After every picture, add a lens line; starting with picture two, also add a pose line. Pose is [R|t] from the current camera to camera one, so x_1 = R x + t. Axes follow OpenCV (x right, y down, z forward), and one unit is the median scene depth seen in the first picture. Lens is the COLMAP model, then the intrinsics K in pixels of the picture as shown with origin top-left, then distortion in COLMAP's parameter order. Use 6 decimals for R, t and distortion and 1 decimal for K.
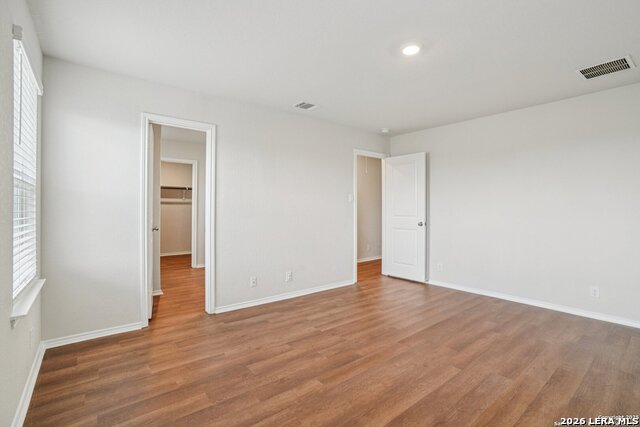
lens RADIAL K [[291.1, 0, 323.4], [0, 291.1, 210.0], [0, 0, 1]] dist [-0.001081, 0.000049]
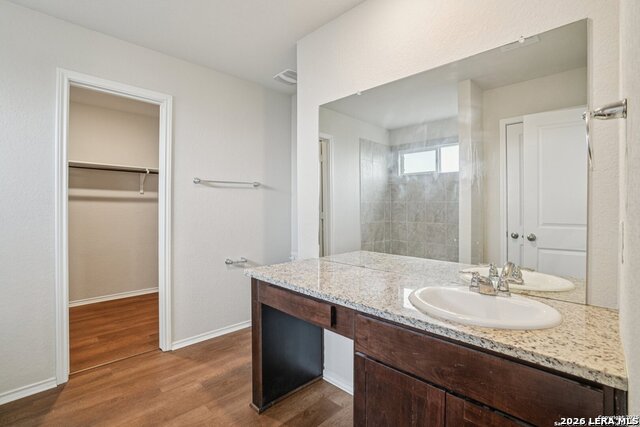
lens RADIAL K [[298.6, 0, 319.7], [0, 298.6, 211.0], [0, 0, 1]] dist [0.022664, 0.000083]
pose [[0.990607, -0.003805, 0.136685, -0.105279], [0.003512, 0.999991, 0.002382, -0.001951], [-0.136693, -0.001880, 0.990612, 0.188752]]
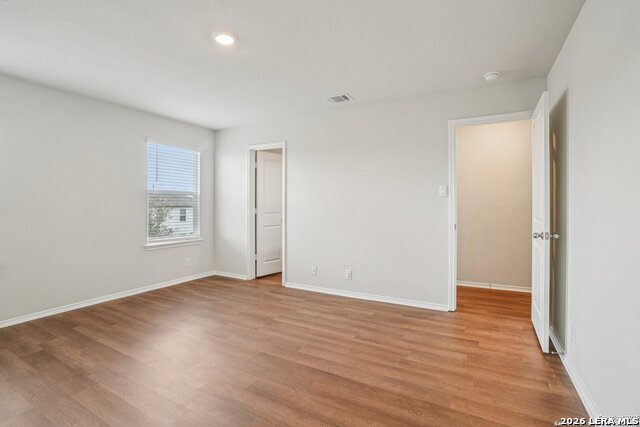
lens RADIAL K [[291.1, 0, 323.4], [0, 291.1, 210.0], [0, 0, 1]] dist [-0.001081, 0.000049]
pose [[0.378399, 0.002253, -0.925640, 0.967935], [0.002242, 0.999992, 0.003351, 0.005742], [0.925640, -0.003344, 0.378391, 0.695036]]
